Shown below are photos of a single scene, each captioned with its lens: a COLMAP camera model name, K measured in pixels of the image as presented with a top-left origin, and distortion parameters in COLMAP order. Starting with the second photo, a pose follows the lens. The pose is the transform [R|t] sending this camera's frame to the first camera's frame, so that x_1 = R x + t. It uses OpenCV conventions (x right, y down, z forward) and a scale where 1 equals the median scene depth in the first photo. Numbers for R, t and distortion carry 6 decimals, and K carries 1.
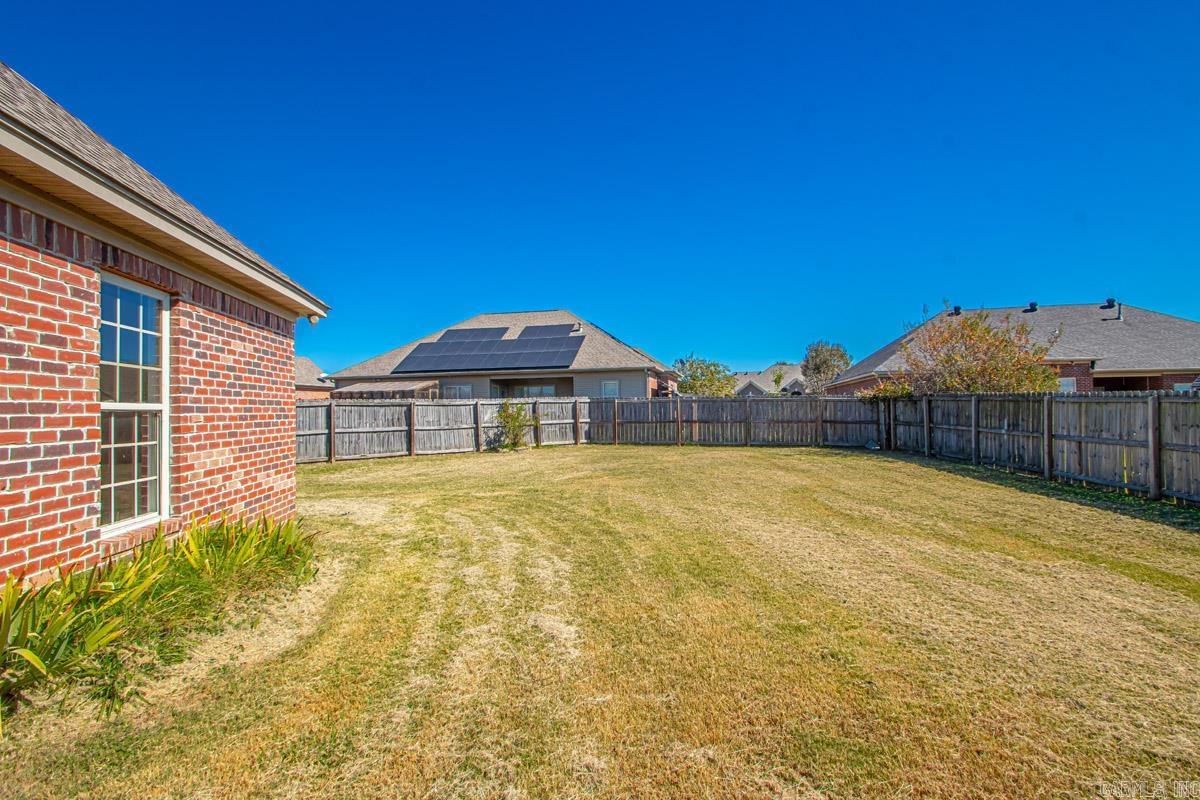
lens RADIAL K [[555.6, 0, 616.8], [0, 555.6, 408.1], [0, 0, 1]] dist [0.000105, -0.000130]
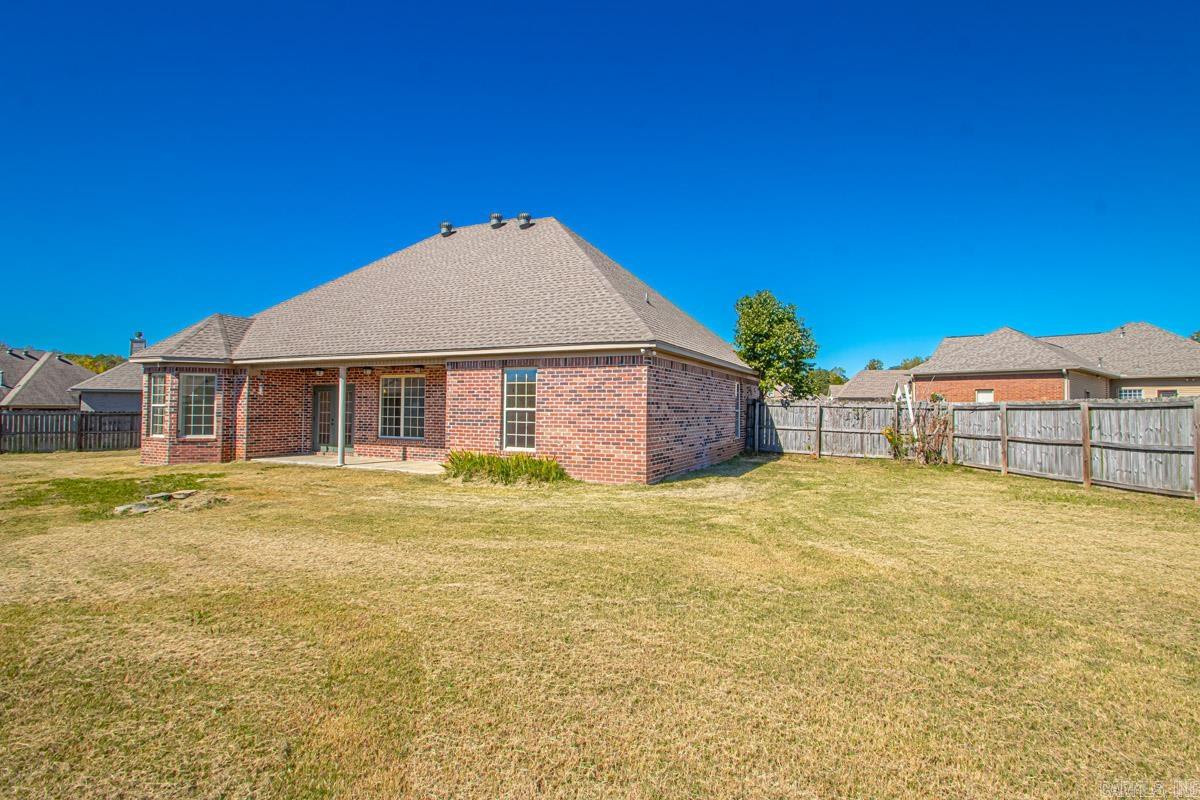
lens RADIAL K [[575.2, 0, 627.0], [0, 575.2, 391.1], [0, 0, 1]] dist [0.012810, -0.019614]
pose [[-0.591718, -0.020546, -0.805883, 1.355718], [0.001083, 0.999654, -0.026281, -0.019527], [0.806144, -0.016424, -0.591491, 3.501307]]
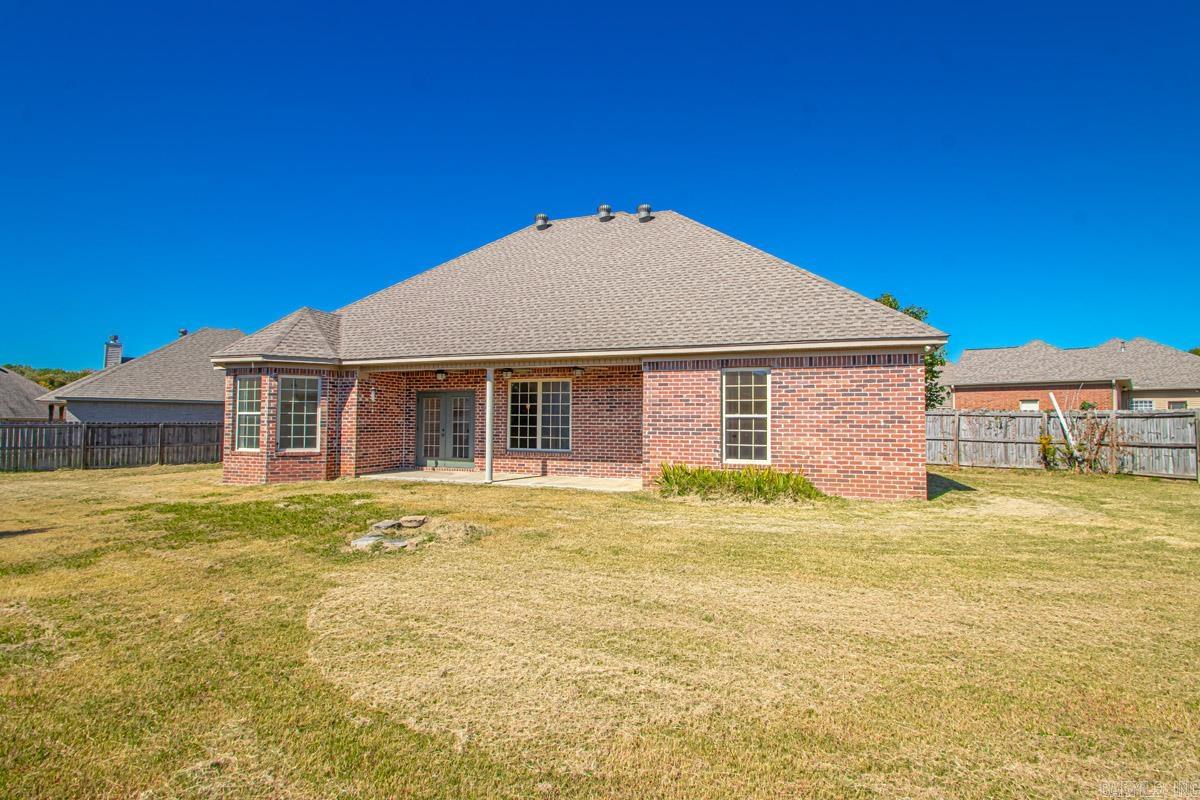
lens RADIAL K [[562.9, 0, 600.0], [0, 562.9, 400.0], [0, 0, 1]] dist [0.001761, -0.011470]
pose [[-0.515709, -0.028915, -0.856276, 1.848139], [0.002142, 0.999384, -0.035037, 0.014658], [0.856761, -0.019903, -0.515329, 1.892988]]
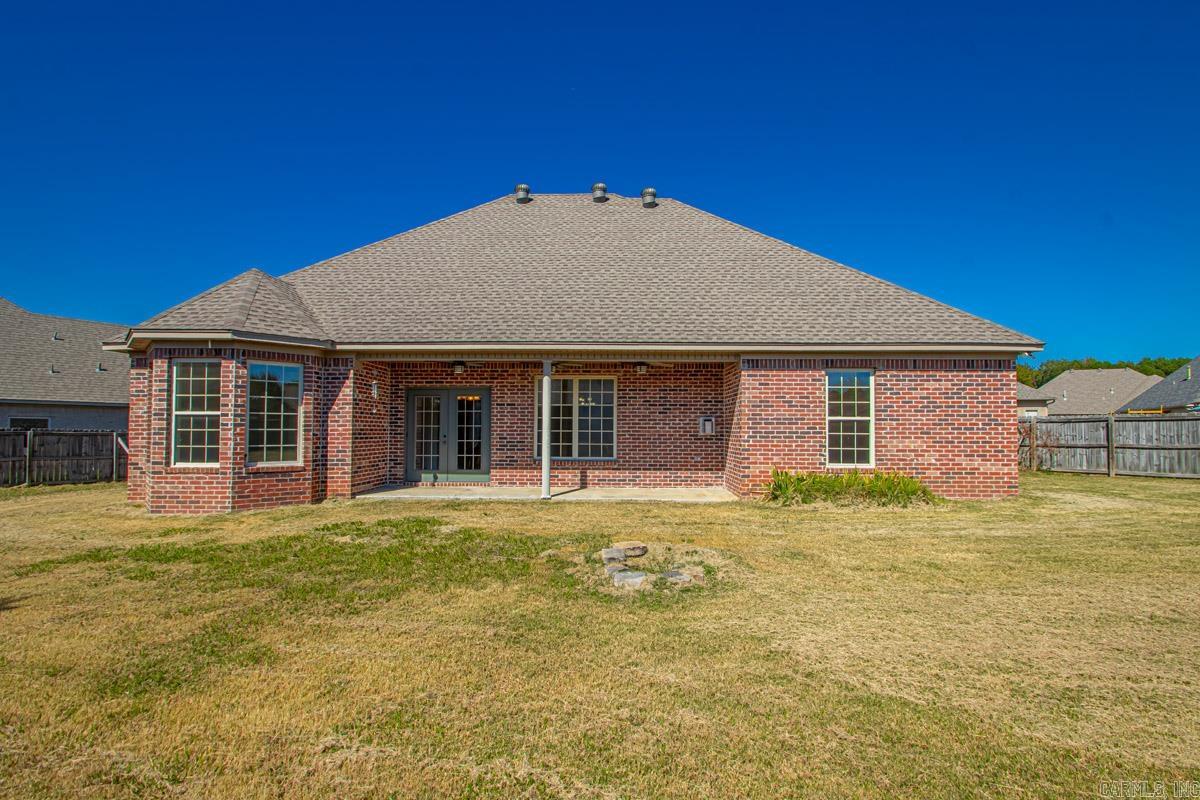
lens RADIAL K [[592.3, 0, 588.2], [0, 592.3, 412.7], [0, 0, 1]] dist [0.002441, 0.000008]
pose [[-0.218263, -0.023079, -0.975617, 2.126298], [0.002506, 0.999704, -0.024209, 0.035566], [0.975887, -0.007729, -0.218141, 0.463767]]
